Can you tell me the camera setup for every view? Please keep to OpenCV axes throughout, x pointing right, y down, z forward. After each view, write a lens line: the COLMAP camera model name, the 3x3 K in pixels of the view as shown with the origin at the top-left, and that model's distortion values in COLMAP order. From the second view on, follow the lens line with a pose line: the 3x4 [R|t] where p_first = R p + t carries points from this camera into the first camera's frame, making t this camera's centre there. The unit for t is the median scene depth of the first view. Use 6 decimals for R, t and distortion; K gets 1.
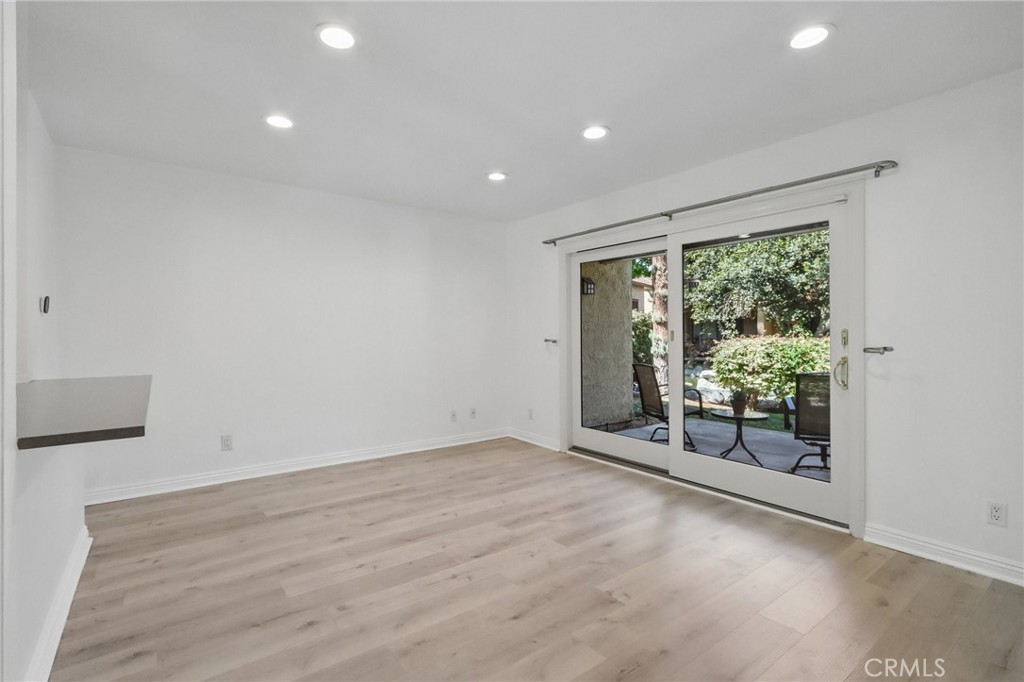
lens RADIAL K [[471.1, 0, 500.7], [0, 471.1, 341.9], [0, 0, 1]] dist [-0.000920, -0.000401]
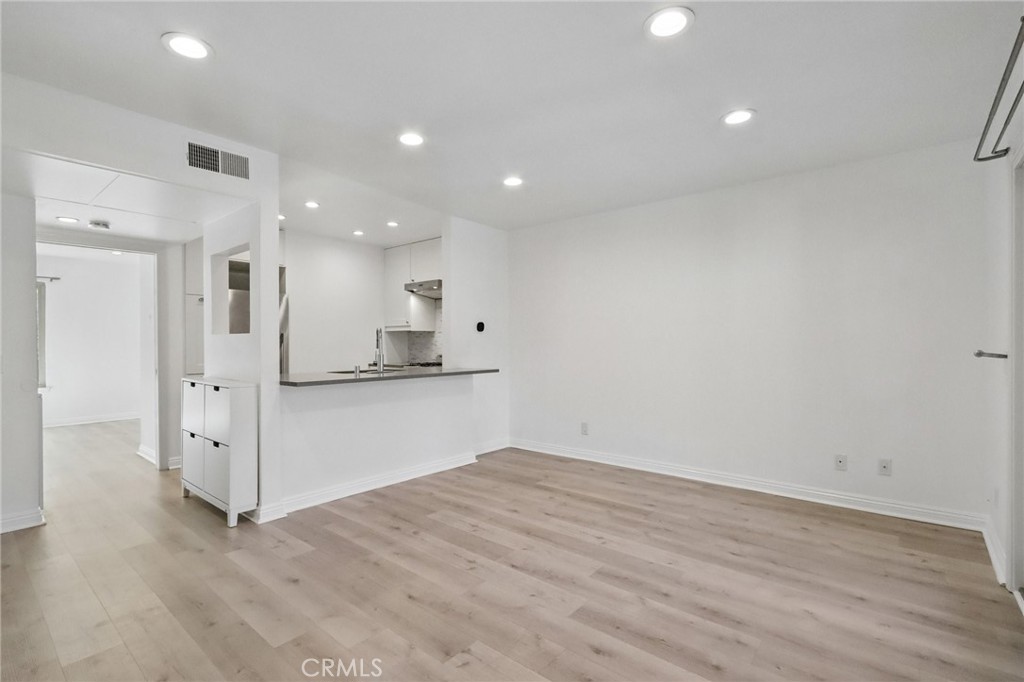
lens RADIAL K [[471.1, 0, 500.7], [0, 471.1, 341.9], [0, 0, 1]] dist [-0.000920, -0.000401]
pose [[0.224200, -0.004738, -0.974532, 0.854662], [-0.013447, 0.999878, -0.007955, -0.009246], [0.974450, 0.014888, 0.224109, 0.693759]]
